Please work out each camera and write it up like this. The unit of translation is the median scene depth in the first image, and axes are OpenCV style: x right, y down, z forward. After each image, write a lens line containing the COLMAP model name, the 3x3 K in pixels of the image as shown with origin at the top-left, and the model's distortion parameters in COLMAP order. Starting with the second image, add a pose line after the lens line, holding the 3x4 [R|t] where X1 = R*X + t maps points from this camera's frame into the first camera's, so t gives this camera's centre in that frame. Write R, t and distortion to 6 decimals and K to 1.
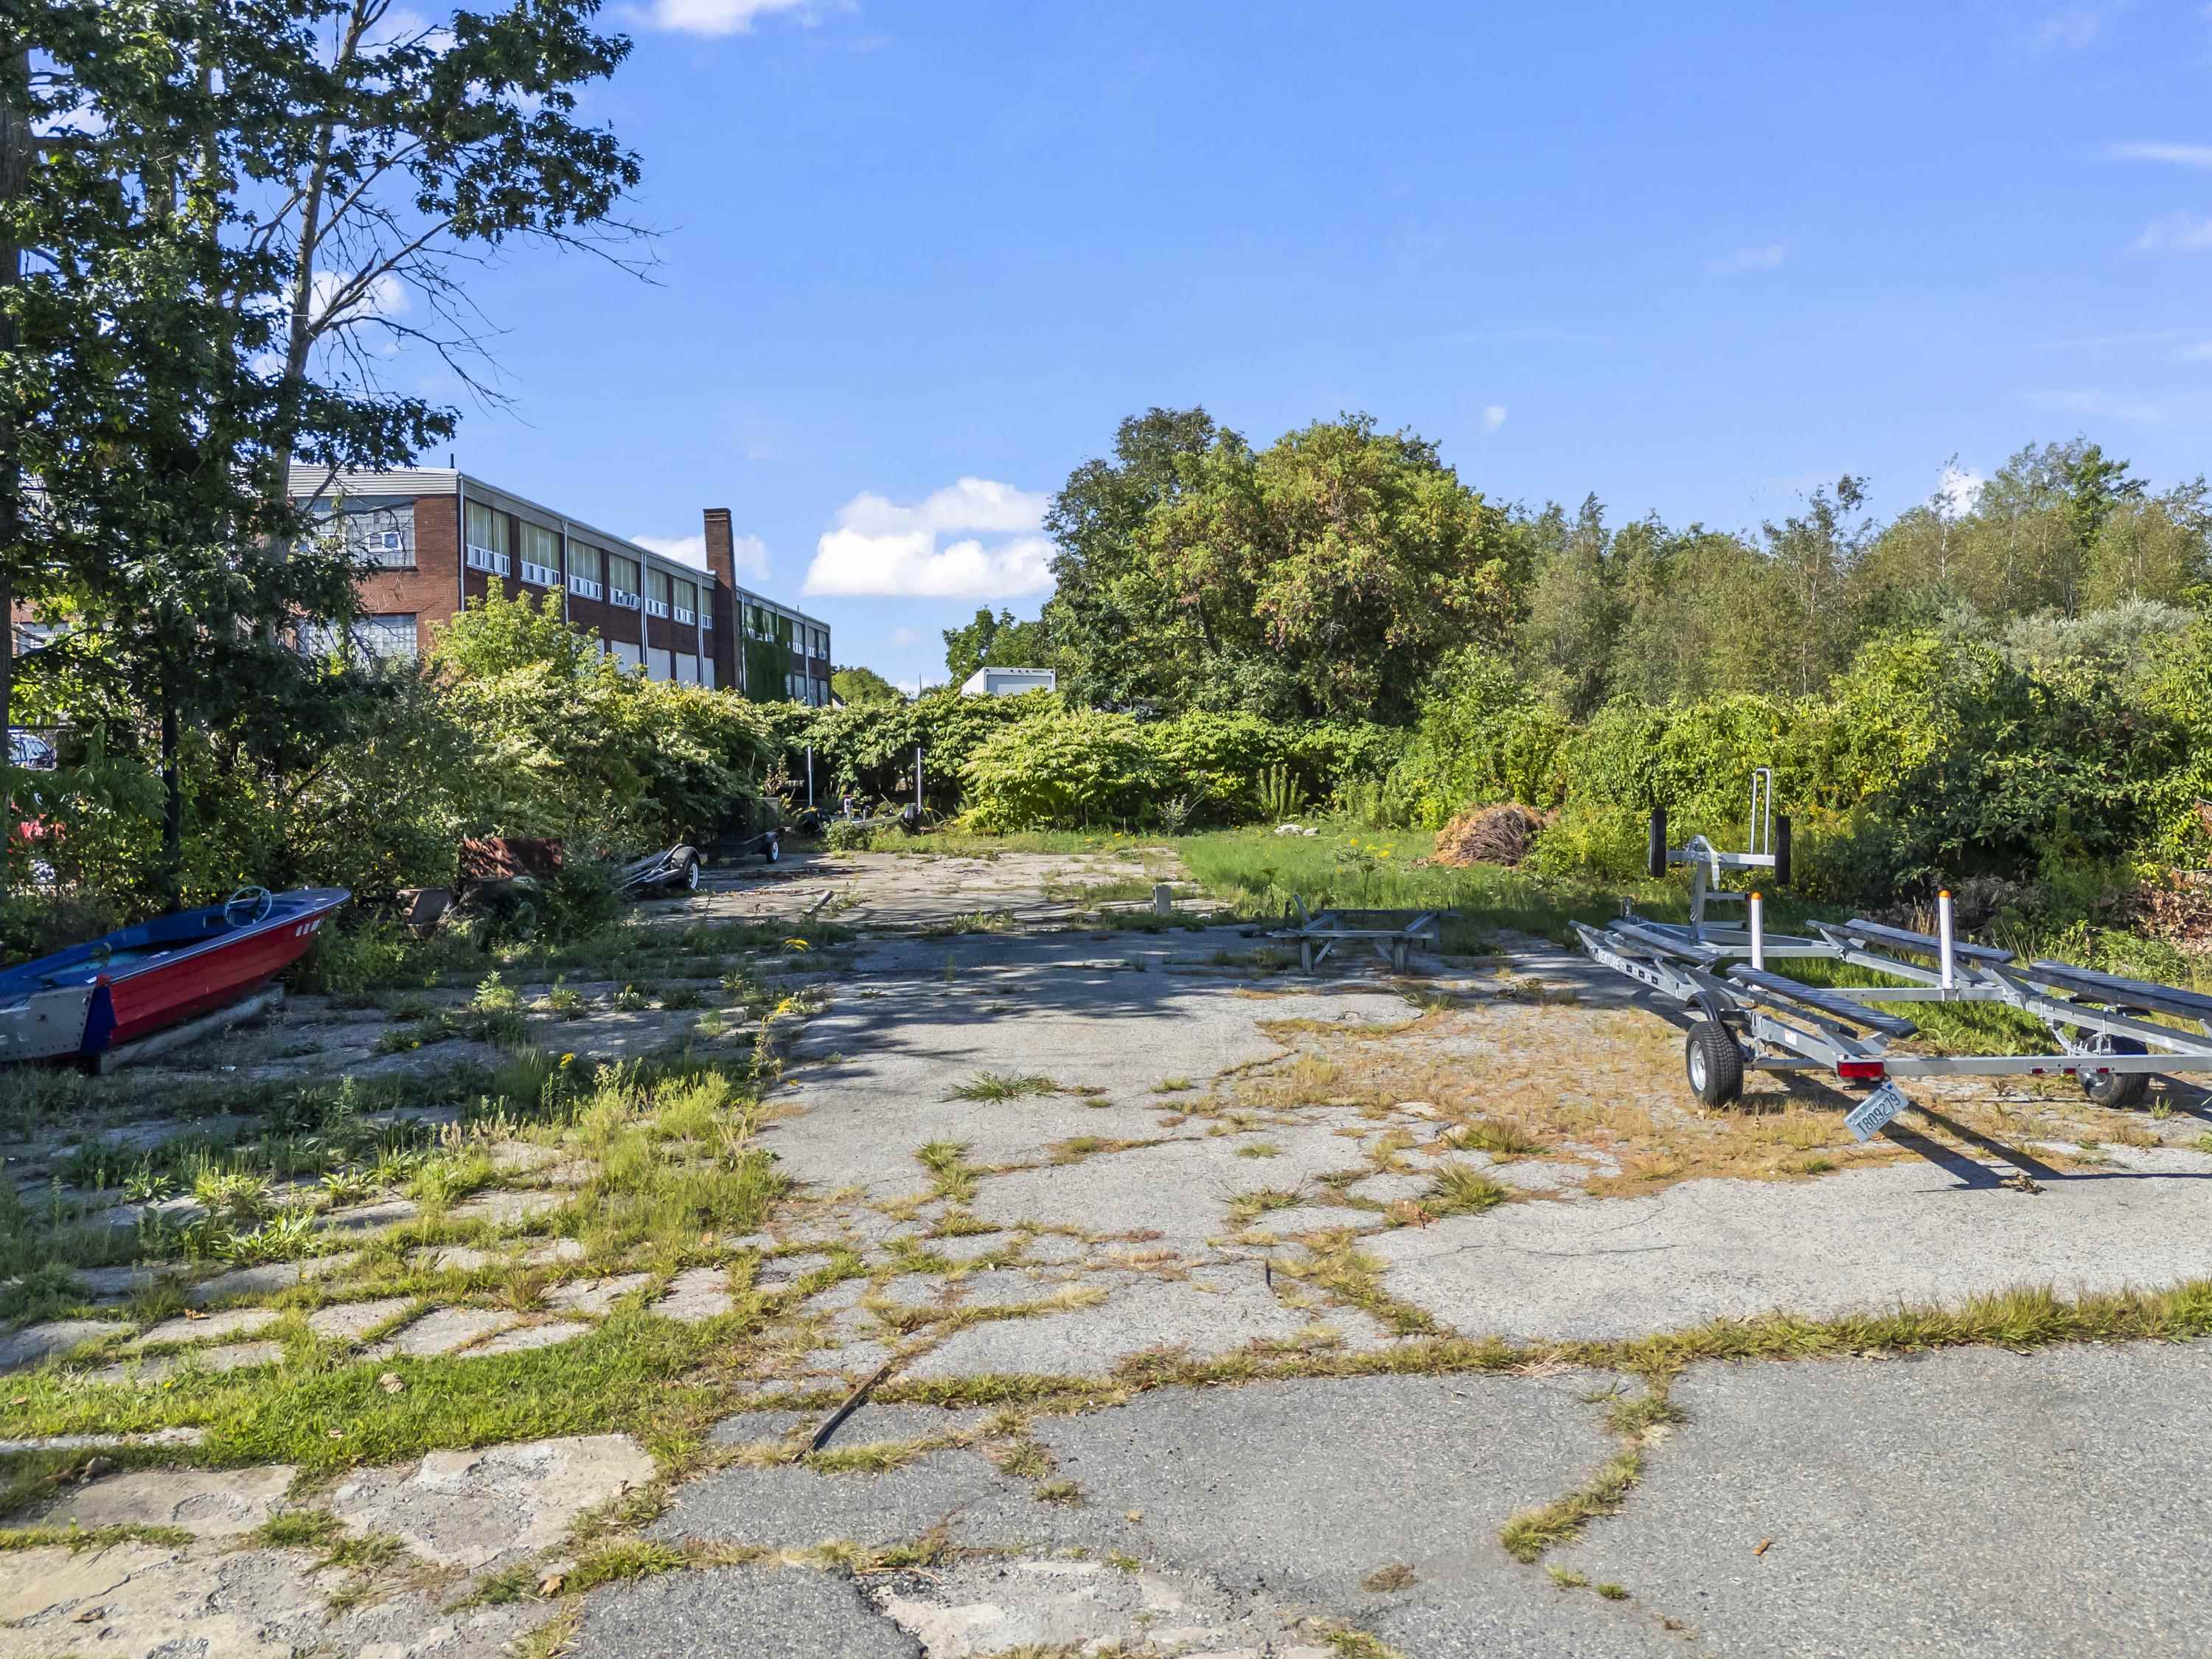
lens RADIAL K [[1683.1, 0, 1139.5], [0, 1683.1, 696.3], [0, 0, 1]] dist [-0.006691, 0.000383]
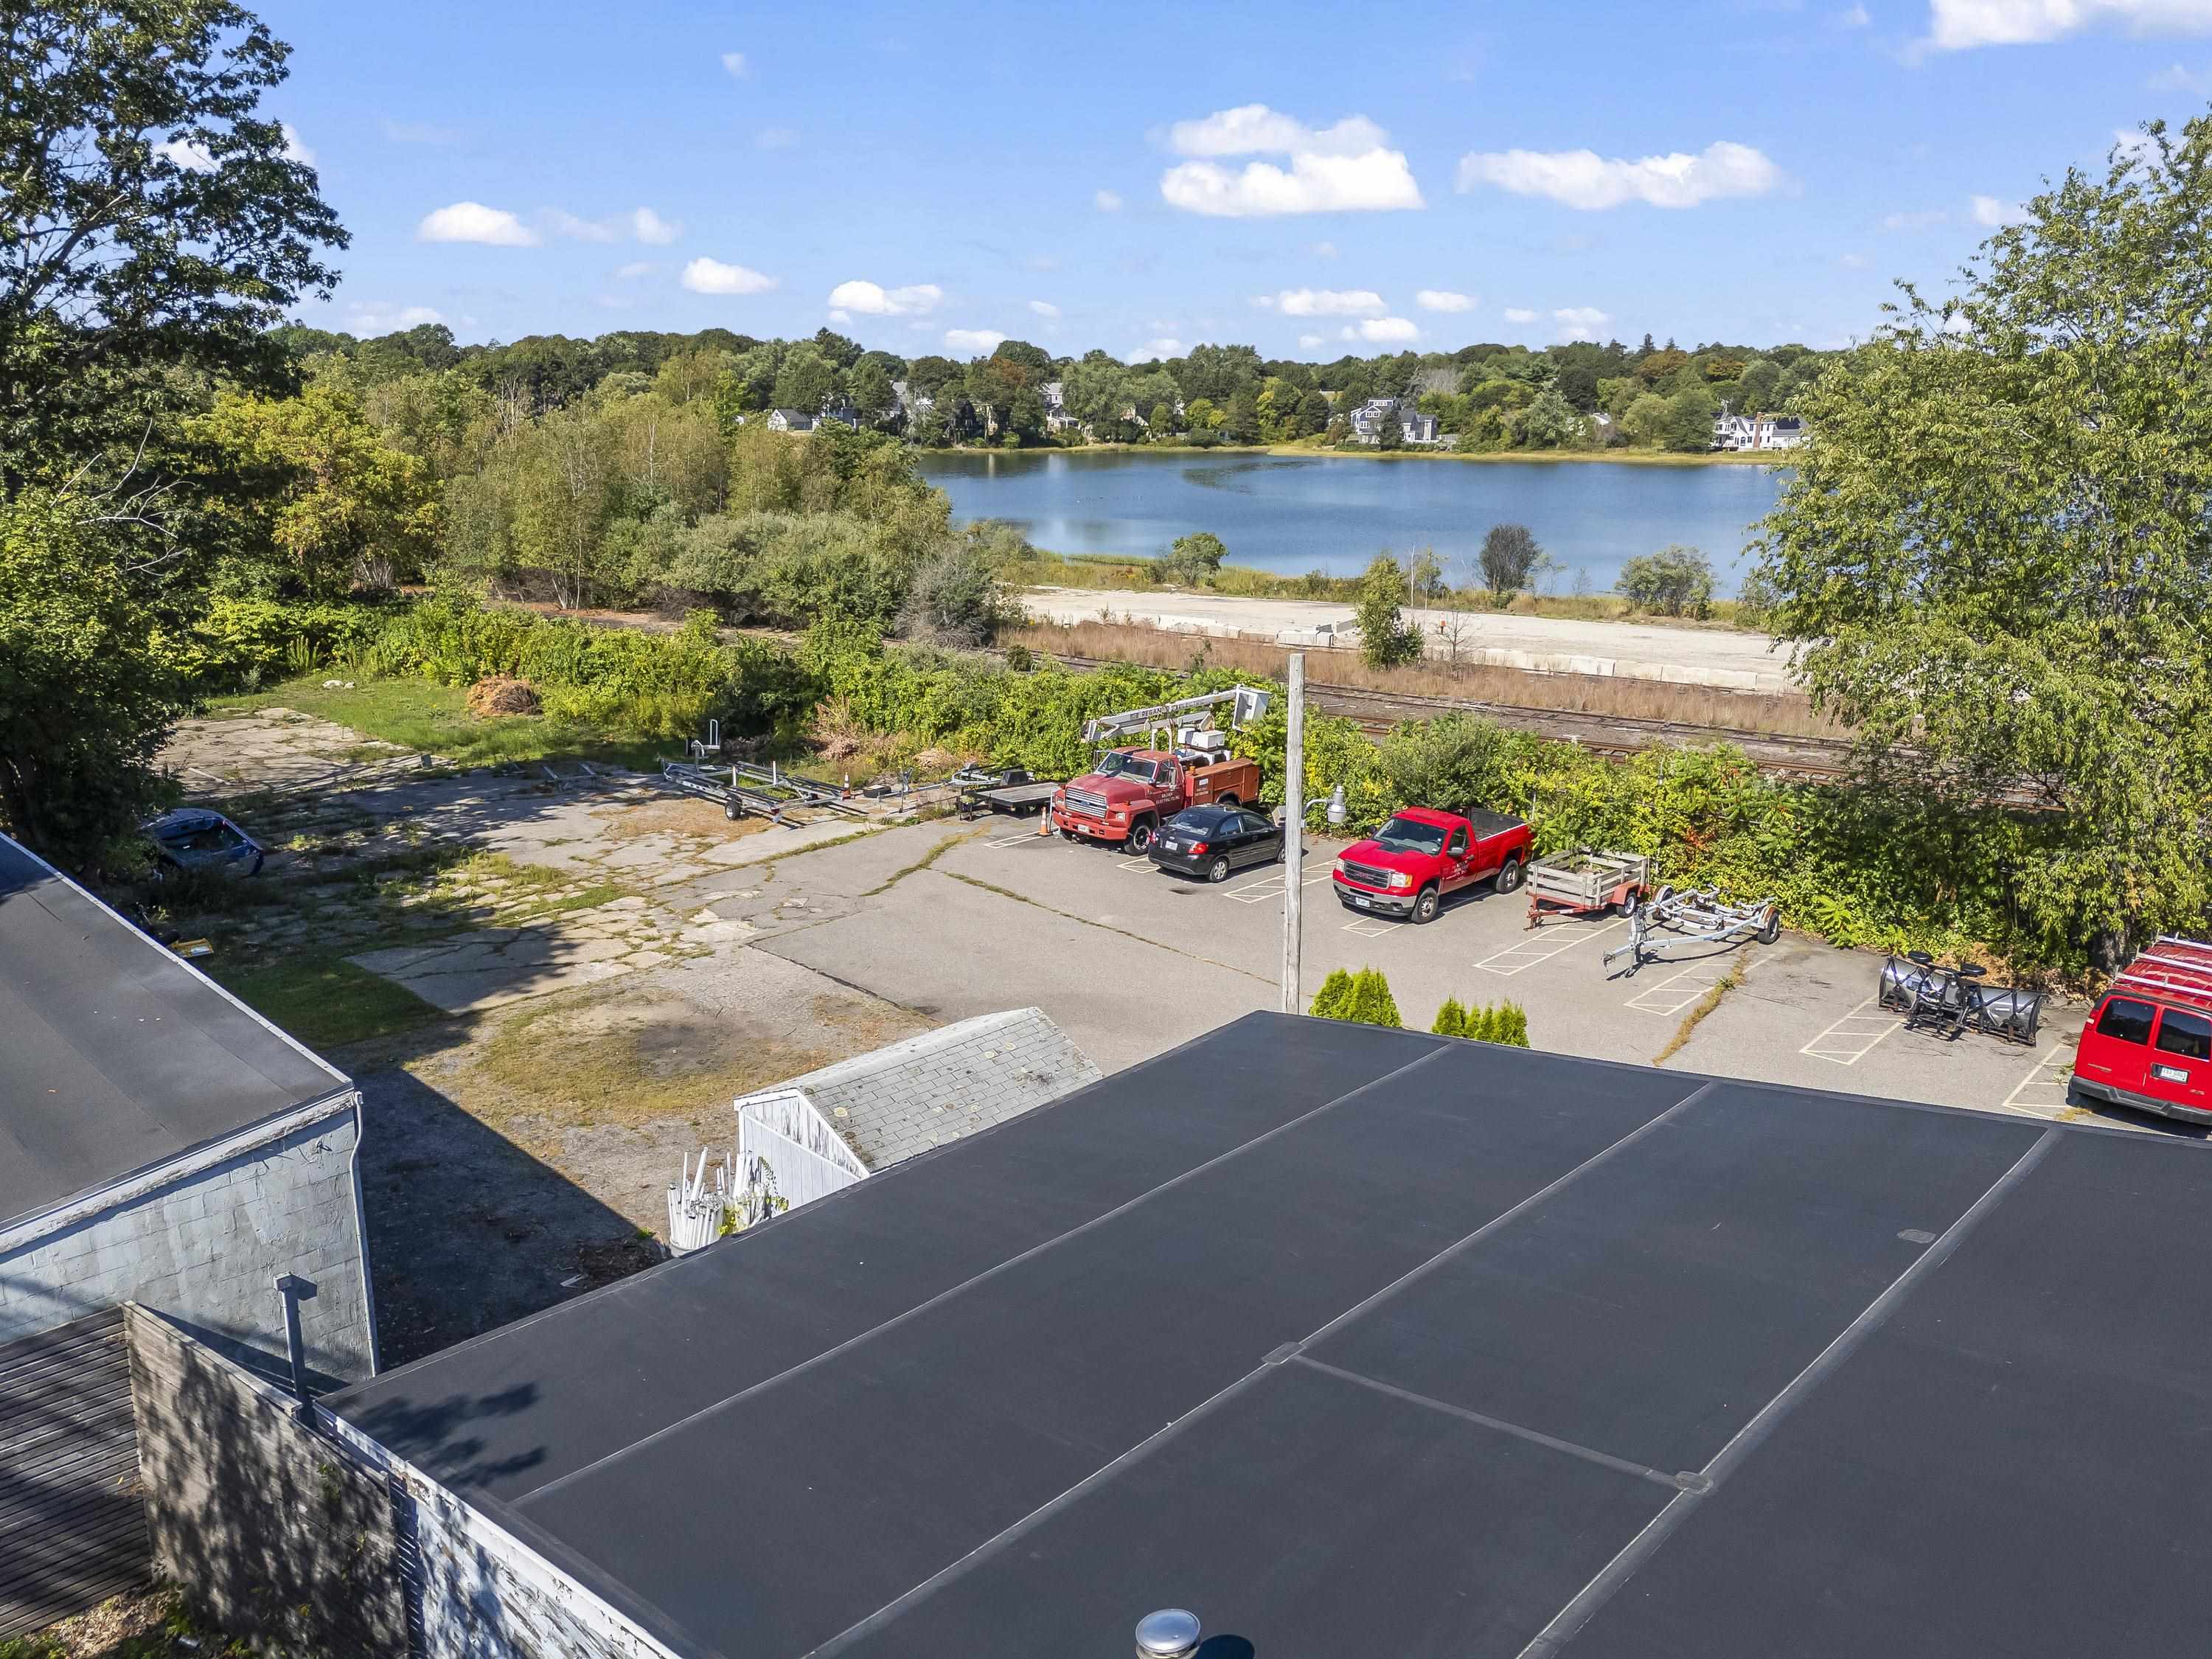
lens RADIAL K [[1619.5, 0, 1100.6], [0, 1619.5, 832.9], [0, 0, 1]] dist [0.103342, -0.165881]
pose [[0.729095, -0.145724, 0.668719, -0.426271], [-0.036568, 0.967380, 0.250676, -0.194741], [-0.683435, -0.207220, 0.699983, -0.621538]]
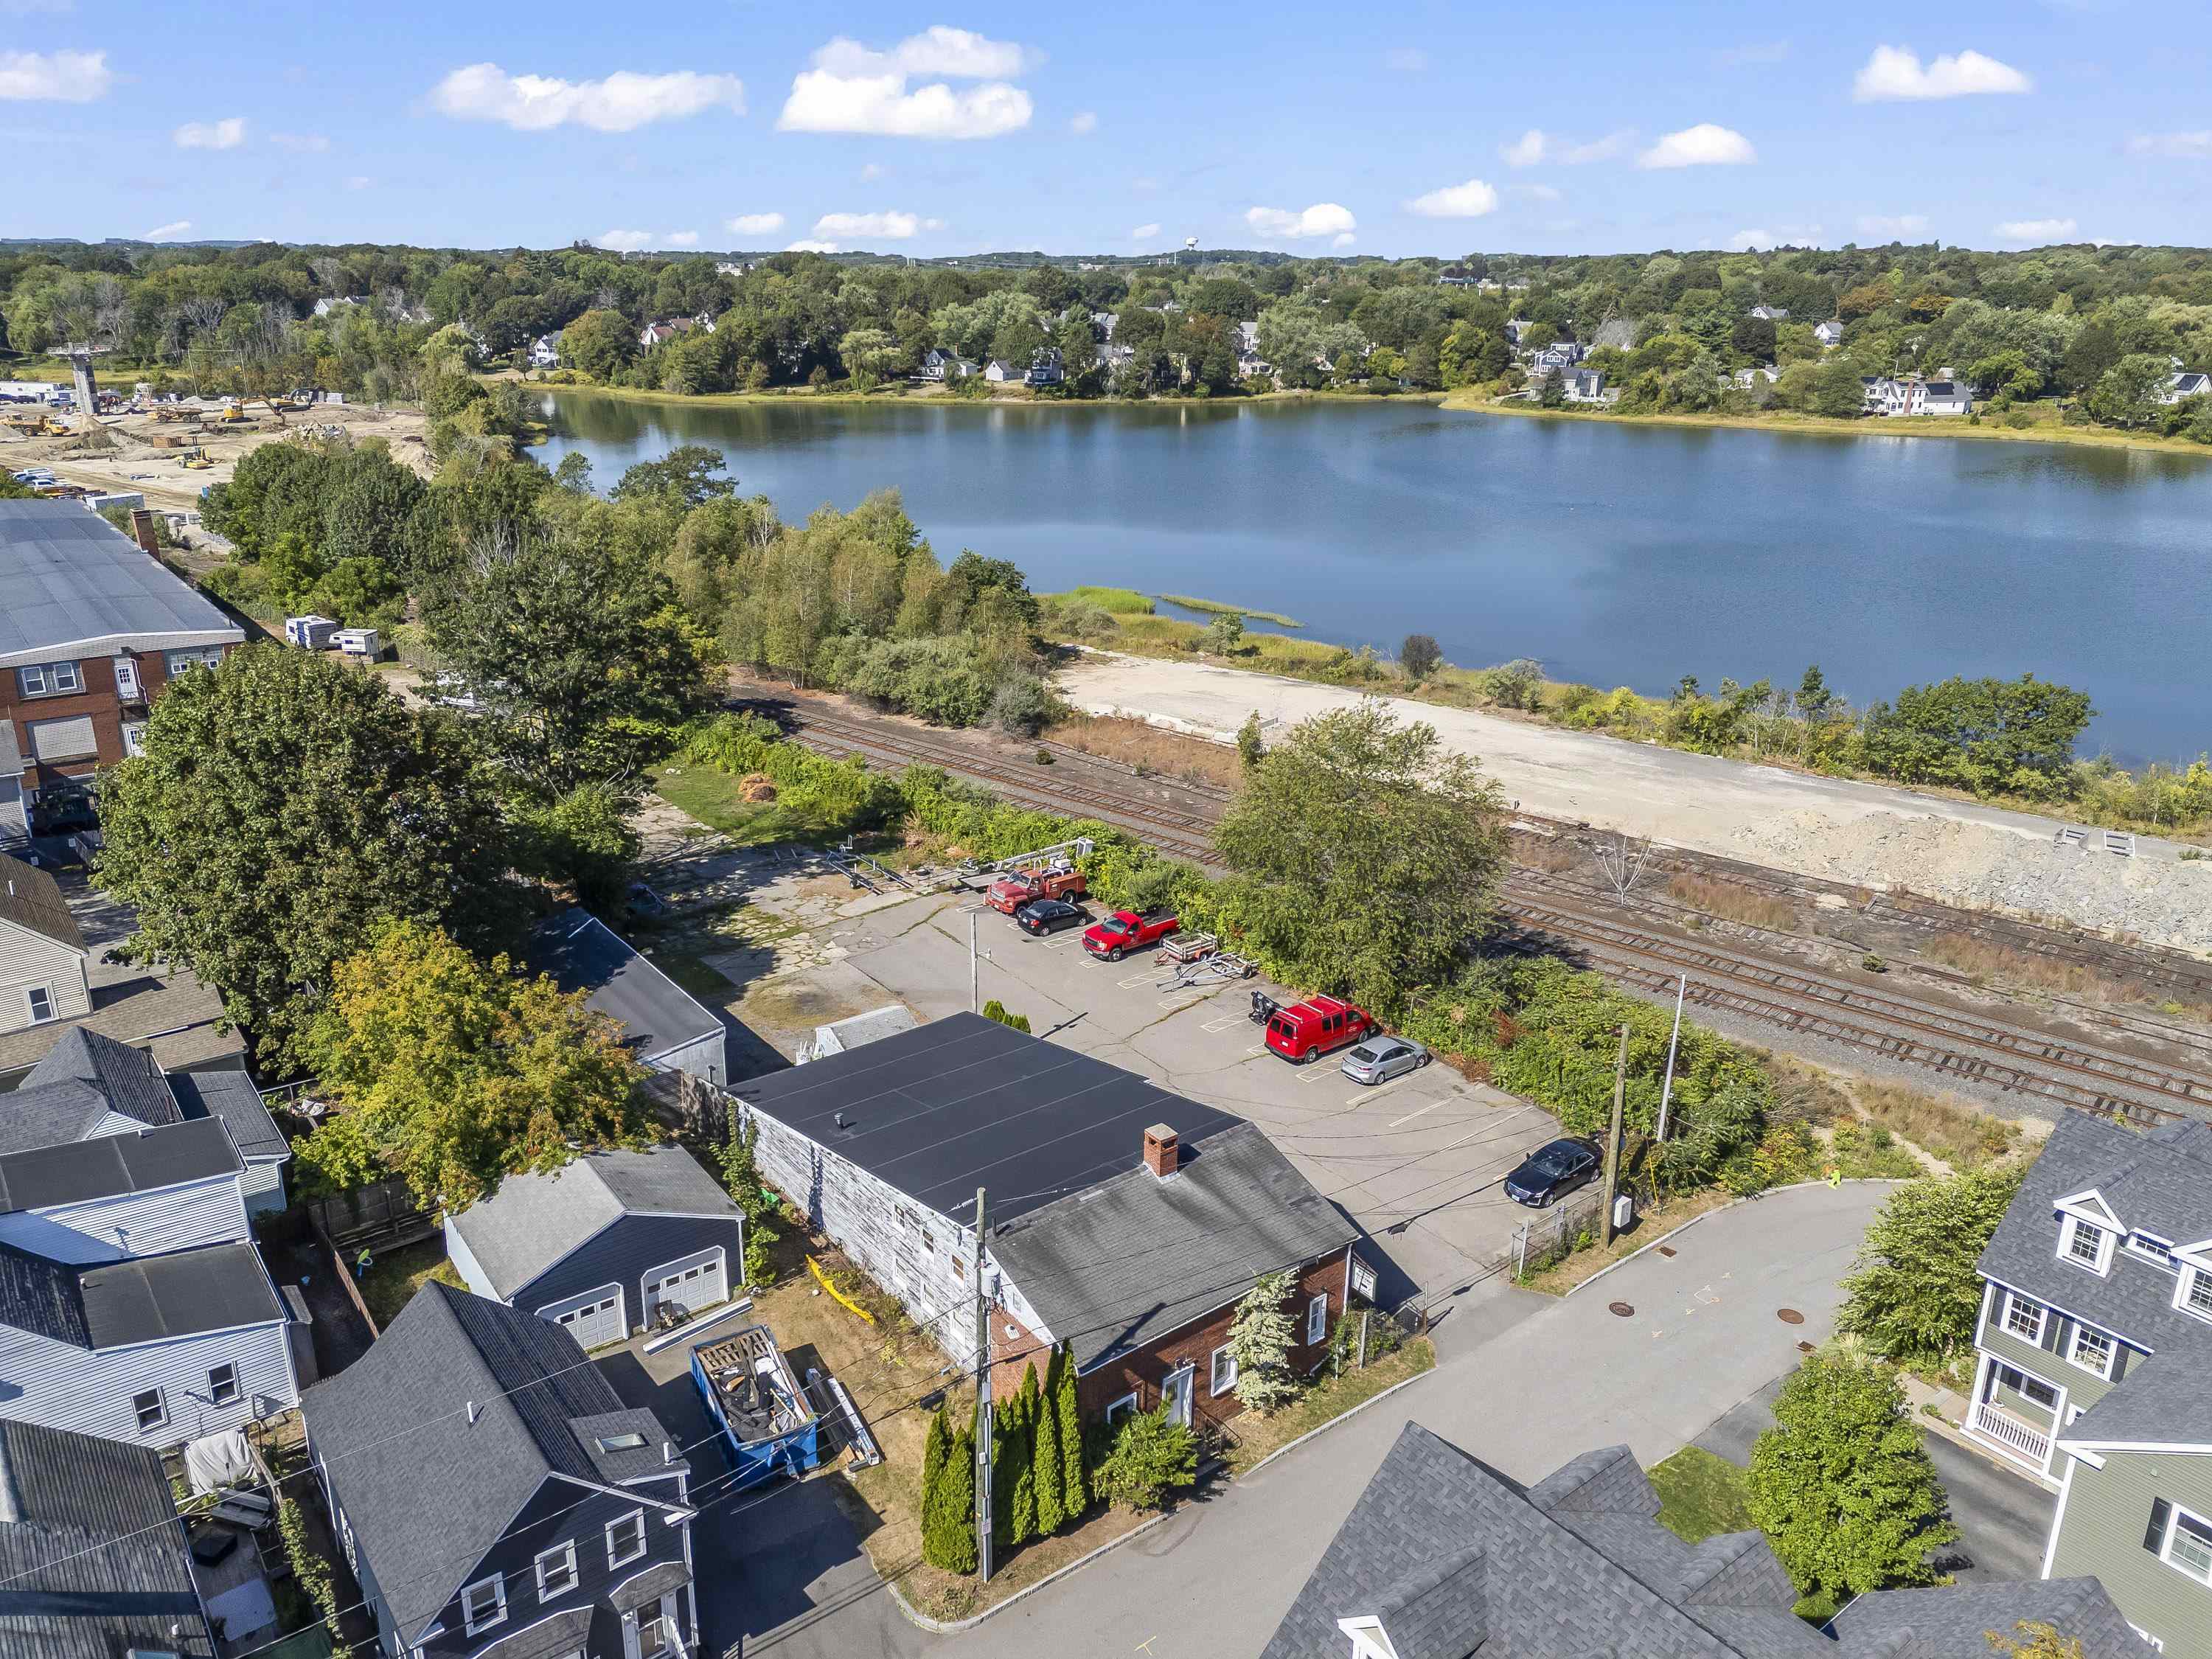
lens RADIAL K [[1630.0, 0, 1103.5], [0, 1630.0, 819.0], [0, 0, 1]] dist [0.072882, -0.064620]
pose [[0.819240, -0.153744, 0.552456, -0.878014], [-0.038147, 0.946645, 0.320011, -0.779910], [-0.572180, -0.283240, 0.769665, -1.692350]]
